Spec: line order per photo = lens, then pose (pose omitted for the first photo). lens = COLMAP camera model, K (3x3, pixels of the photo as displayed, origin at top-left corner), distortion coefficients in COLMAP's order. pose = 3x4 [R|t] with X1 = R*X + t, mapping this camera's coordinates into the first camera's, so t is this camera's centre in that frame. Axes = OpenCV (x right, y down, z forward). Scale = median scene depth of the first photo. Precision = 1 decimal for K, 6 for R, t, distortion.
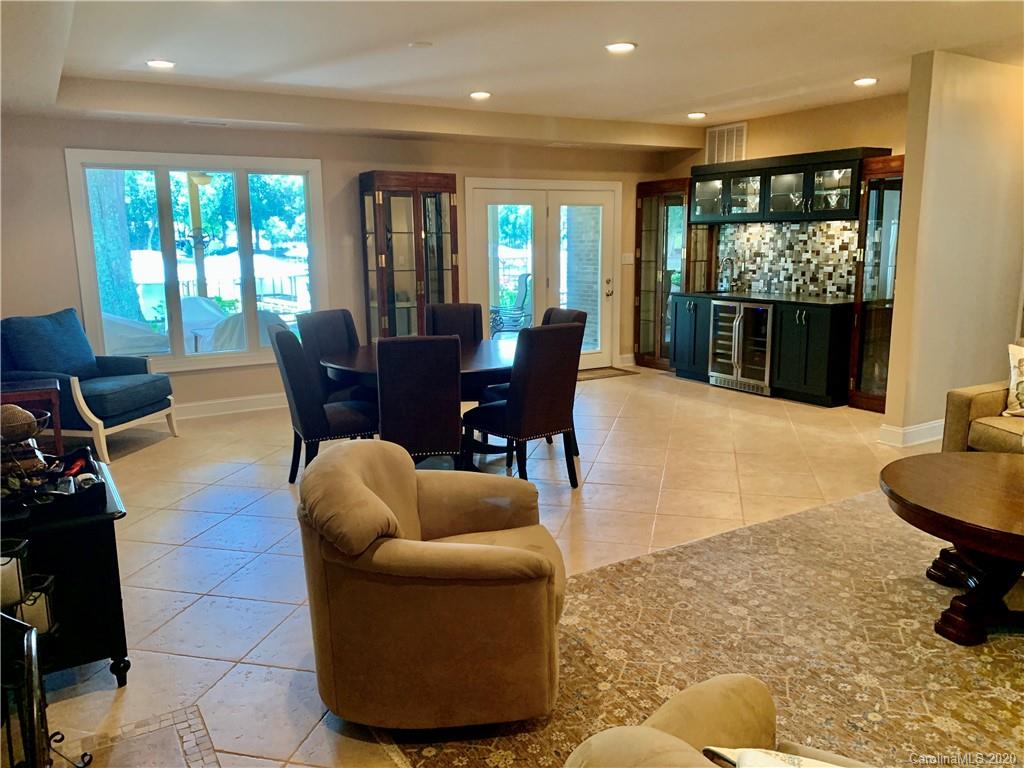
lens RADIAL K [[790.1, 0, 516.5], [0, 790.1, 384.2], [0, 0, 1]] dist [0.055455, -0.052479]
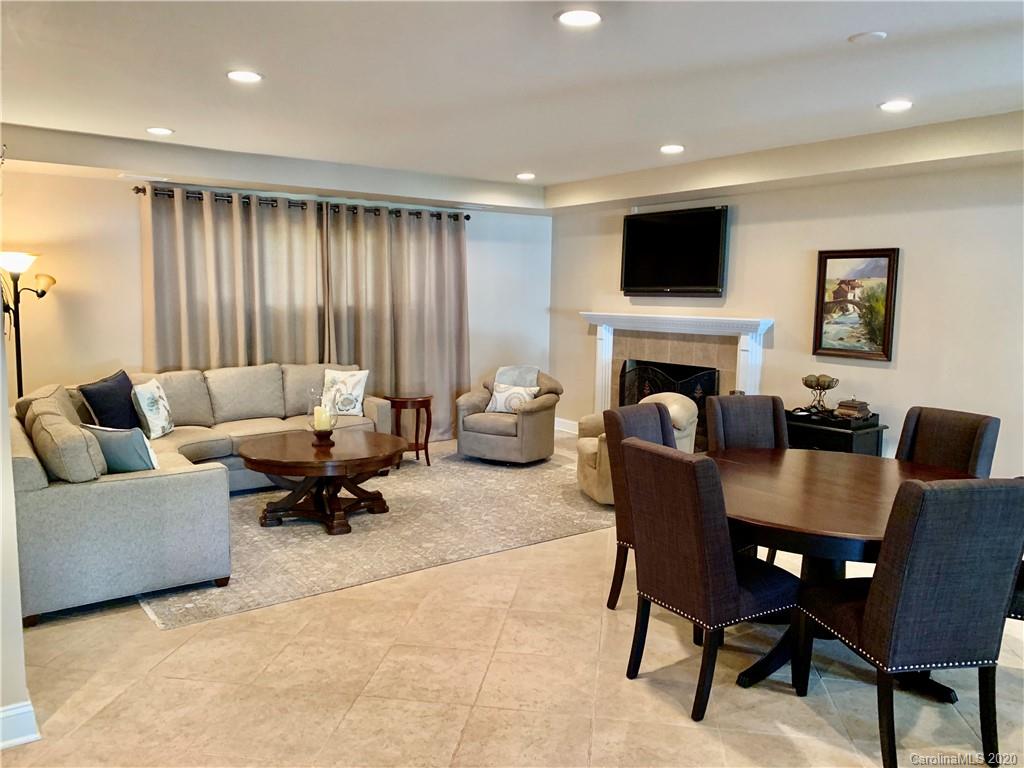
lens RADIAL K [[790.1, 0, 517.6], [0, 790.1, 389.7], [0, 0, 1]] dist [0.055455, -0.052479]
pose [[-0.995532, 0.013267, -0.093491, 0.363830], [-0.015435, 0.953904, 0.299715, -0.492382], [0.093157, 0.299819, -0.949437, 2.524376]]
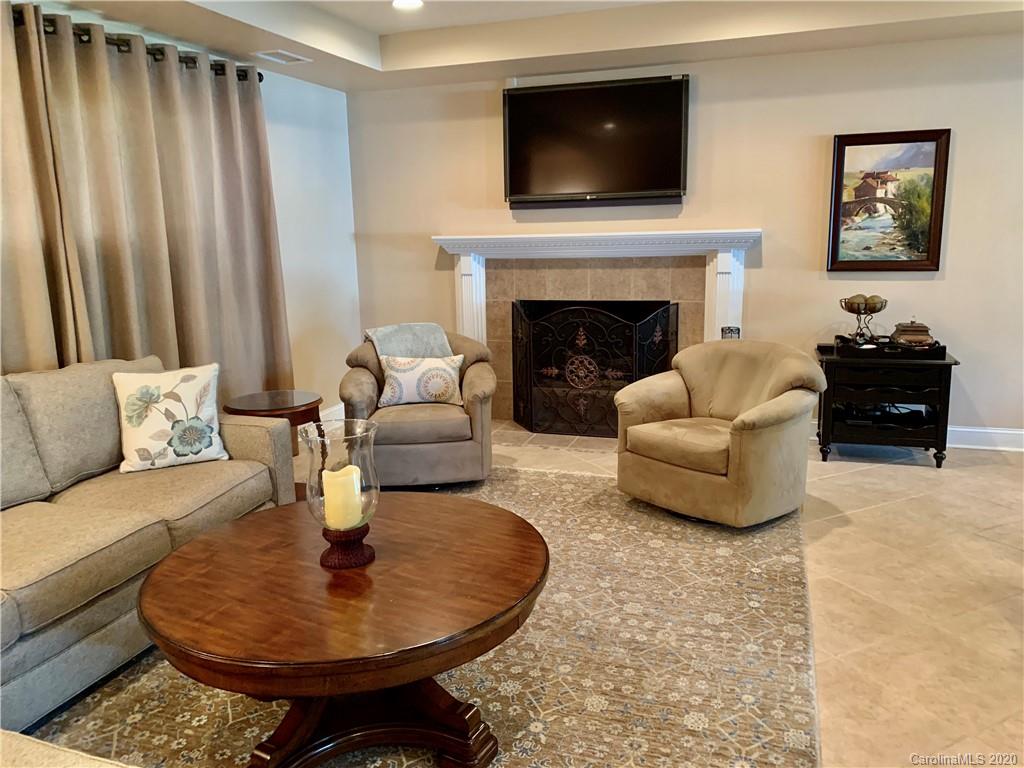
lens RADIAL K [[790.1, 0, 515.9], [0, 790.1, 377.6], [0, 0, 1]] dist [0.055455, -0.052479]
pose [[-0.765121, 0.154601, -0.625050, 0.915795], [-0.080653, 0.940090, 0.331250, -0.266708], [0.638815, 0.303859, -0.706814, 1.472068]]
